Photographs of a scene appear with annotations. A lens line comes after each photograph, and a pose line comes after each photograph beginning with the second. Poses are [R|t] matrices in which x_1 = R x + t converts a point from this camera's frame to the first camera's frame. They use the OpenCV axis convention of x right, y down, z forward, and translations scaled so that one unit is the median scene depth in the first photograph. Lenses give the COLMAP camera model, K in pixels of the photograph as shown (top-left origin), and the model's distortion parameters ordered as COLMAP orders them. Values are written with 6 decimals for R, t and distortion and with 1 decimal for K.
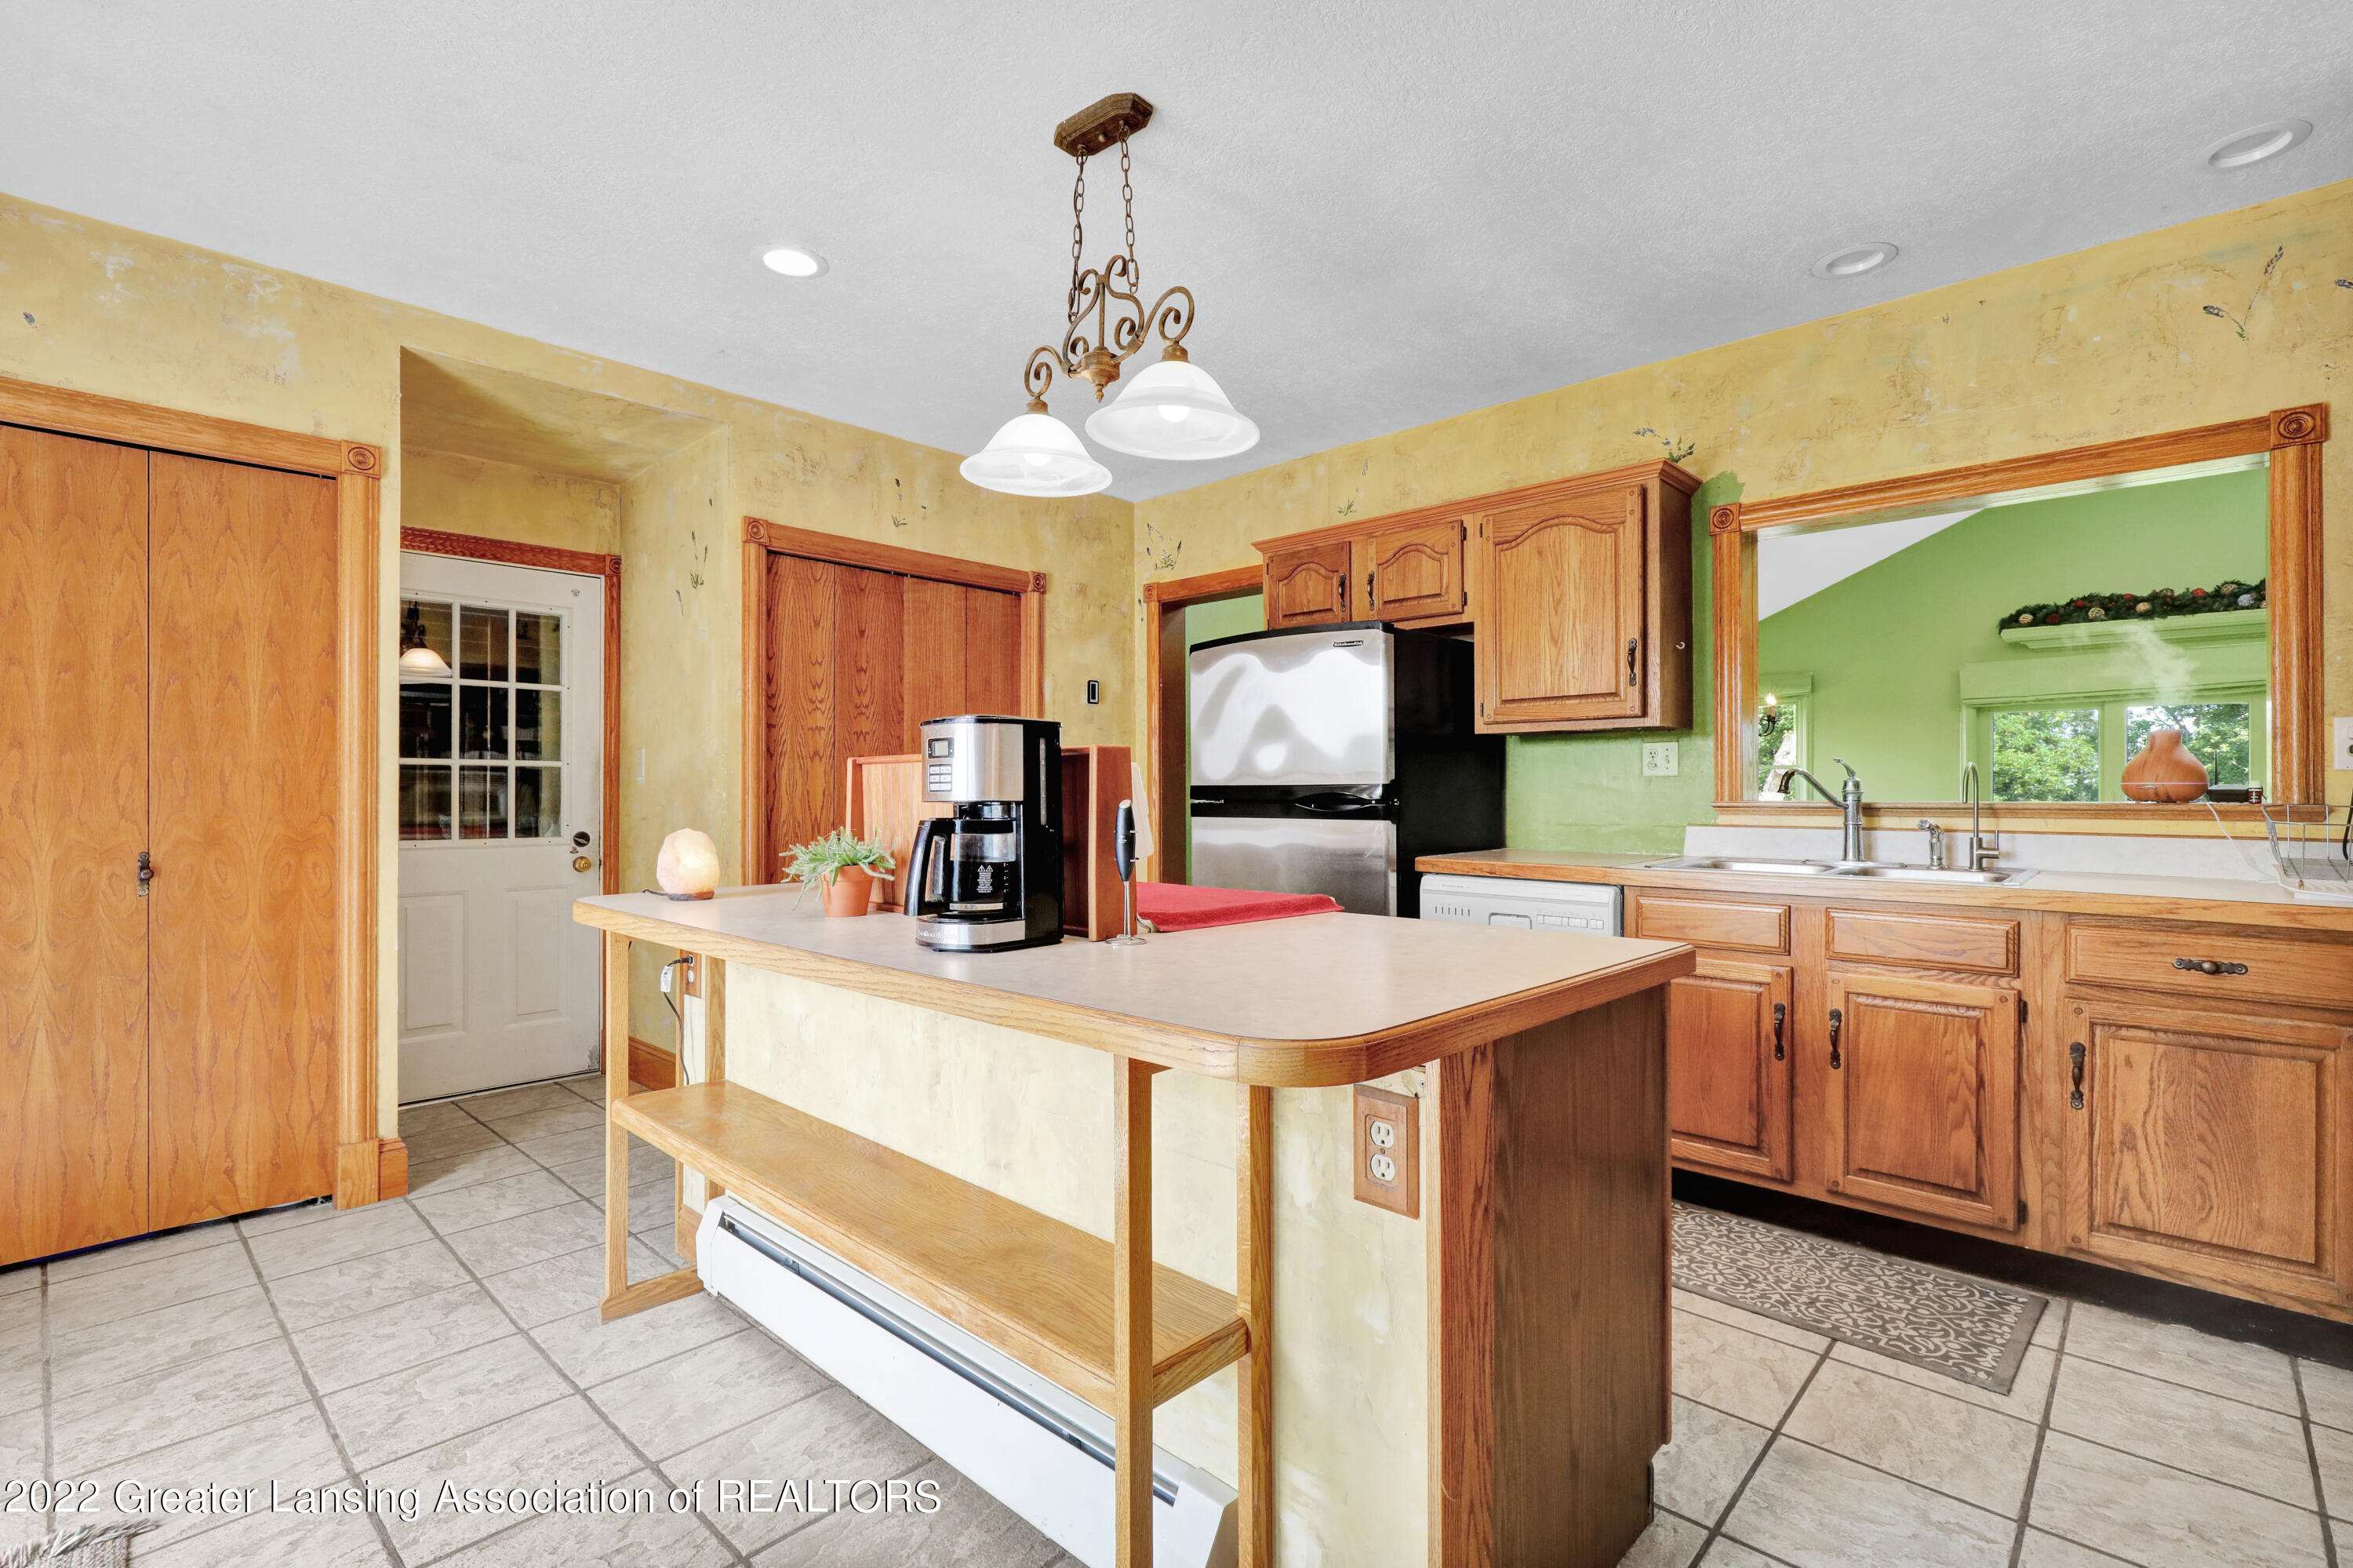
lens RADIAL K [[1074.8, 0, 1190.2], [0, 1074.8, 789.5], [0, 0, 1]] dist [0.000979, -0.000302]
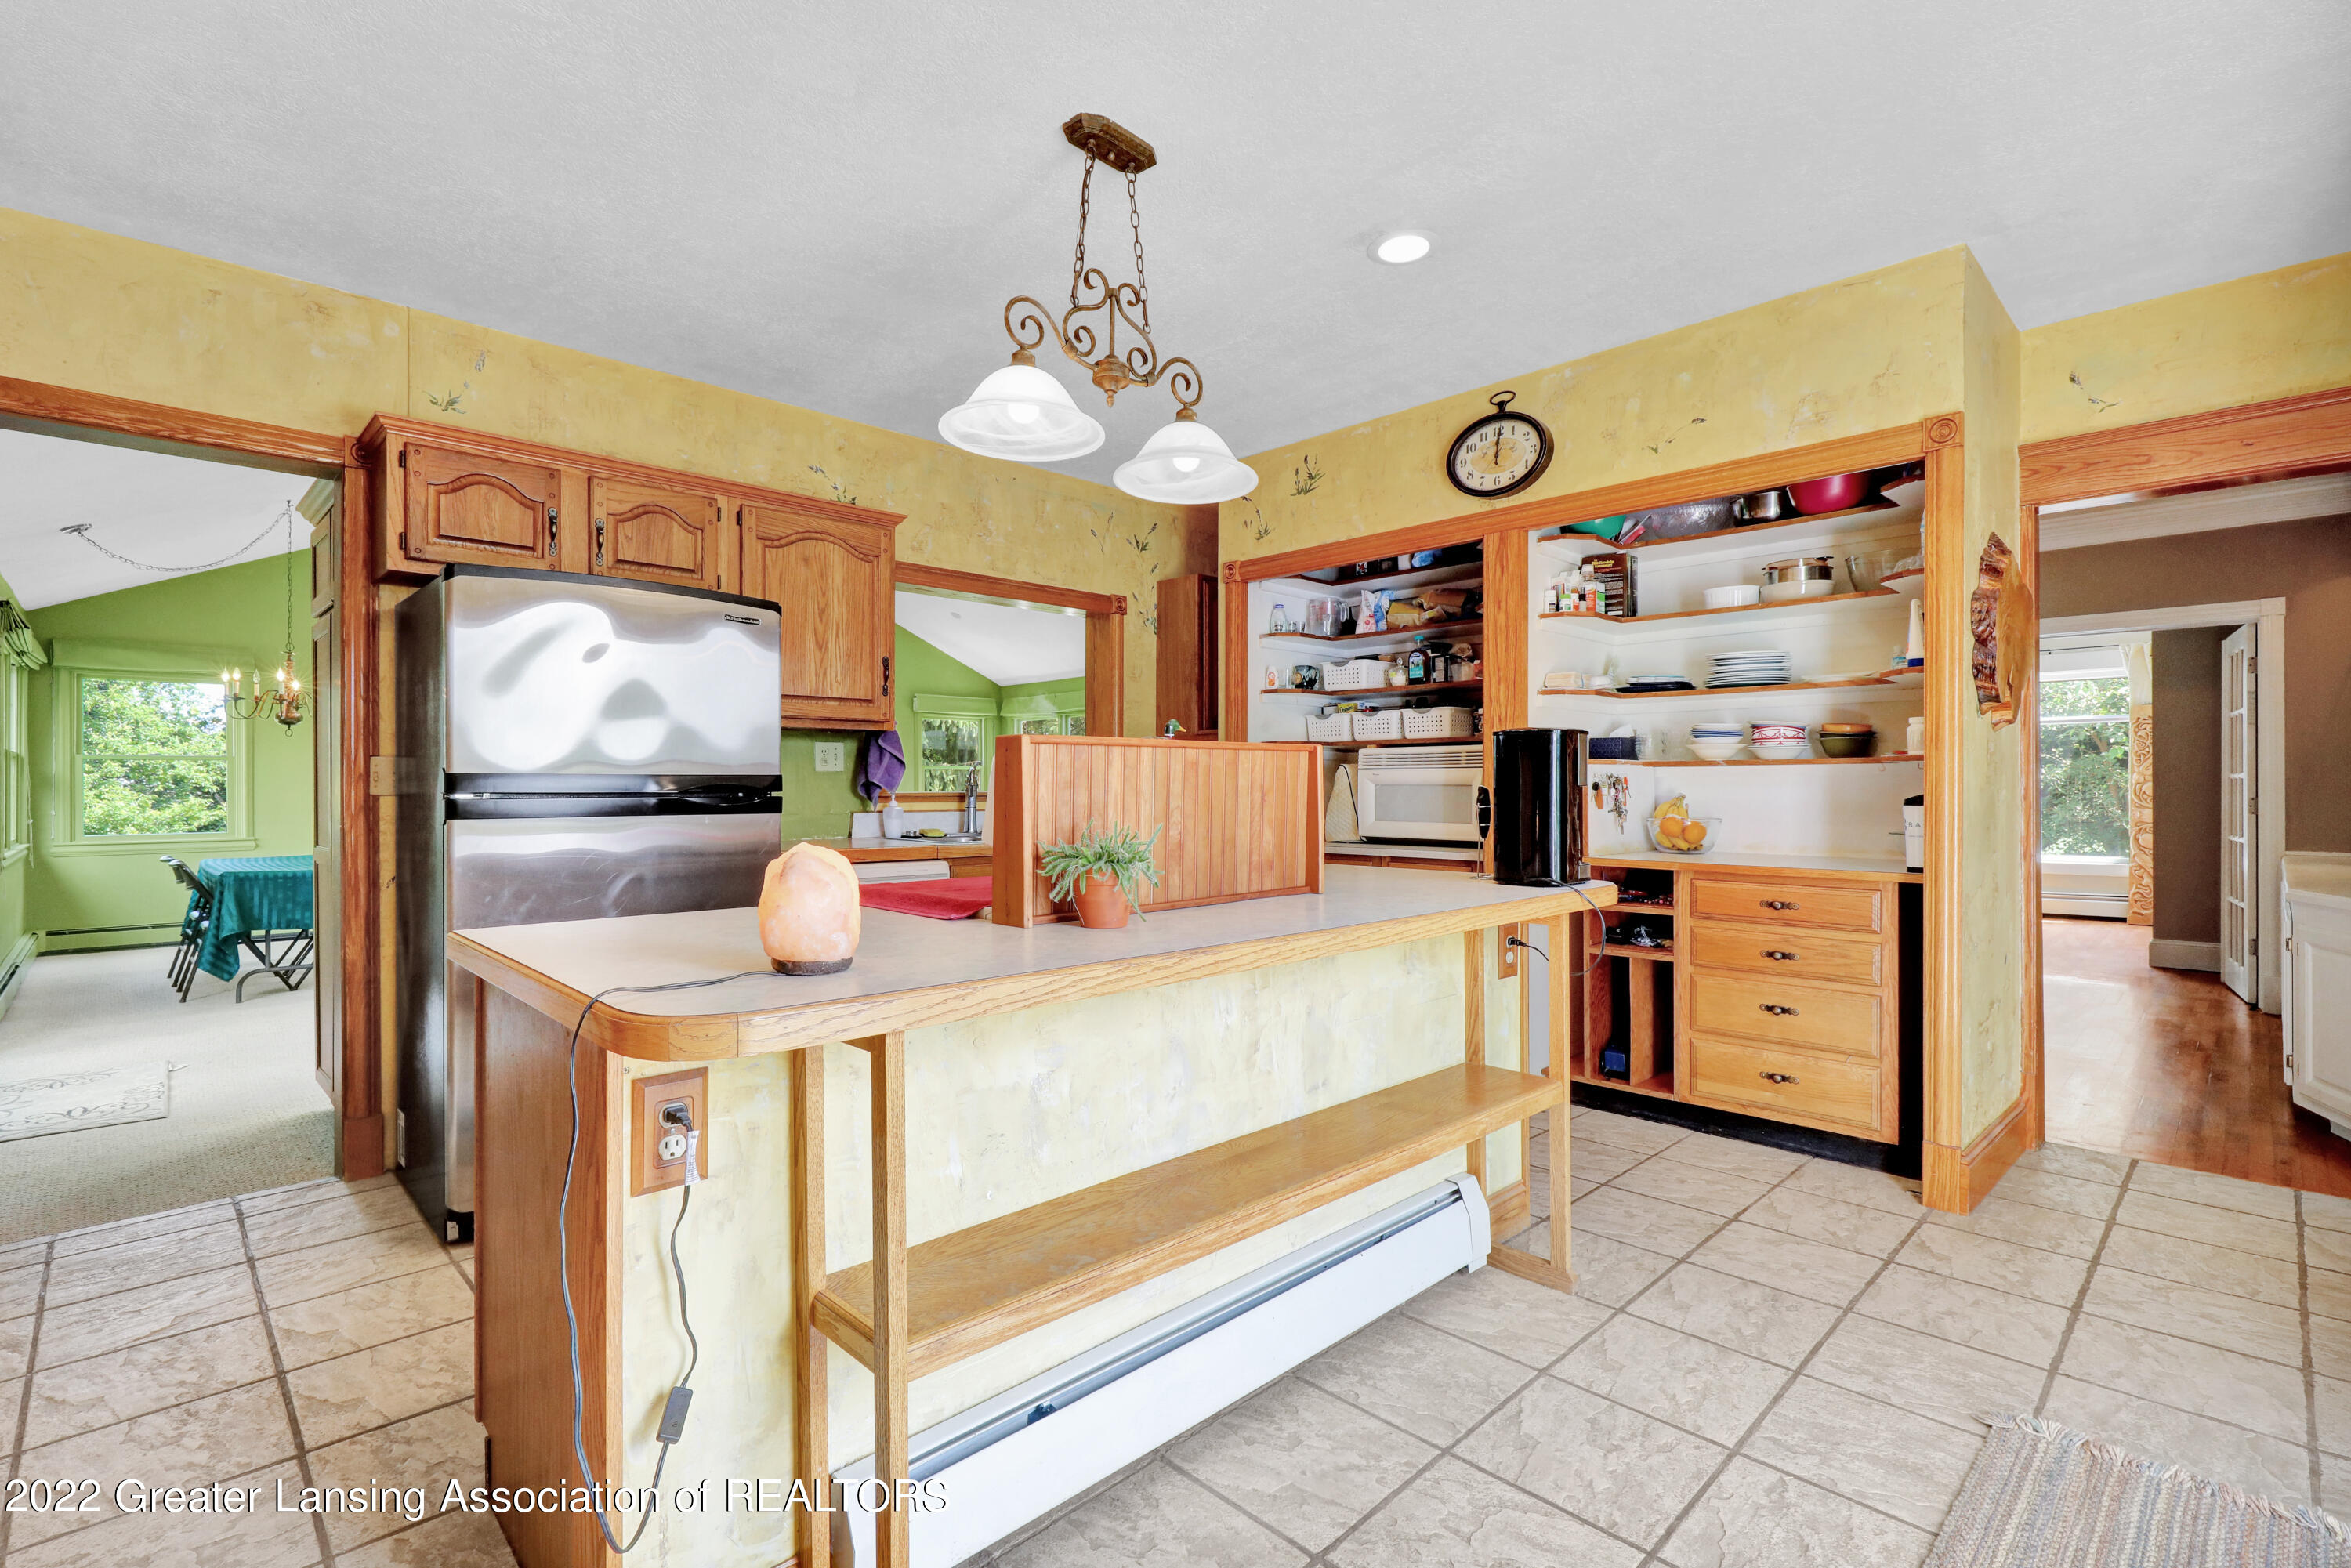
lens RADIAL K [[1073.8, 0, 1197.8], [0, 1073.8, 785.5], [0, 0, 1]] dist [0.000979, -0.000302]
pose [[0.039605, 0.002134, 0.999213, -1.111148], [-0.000600, 0.999998, -0.002112, 0.009280], [-0.999215, -0.000516, 0.039606, 0.864657]]
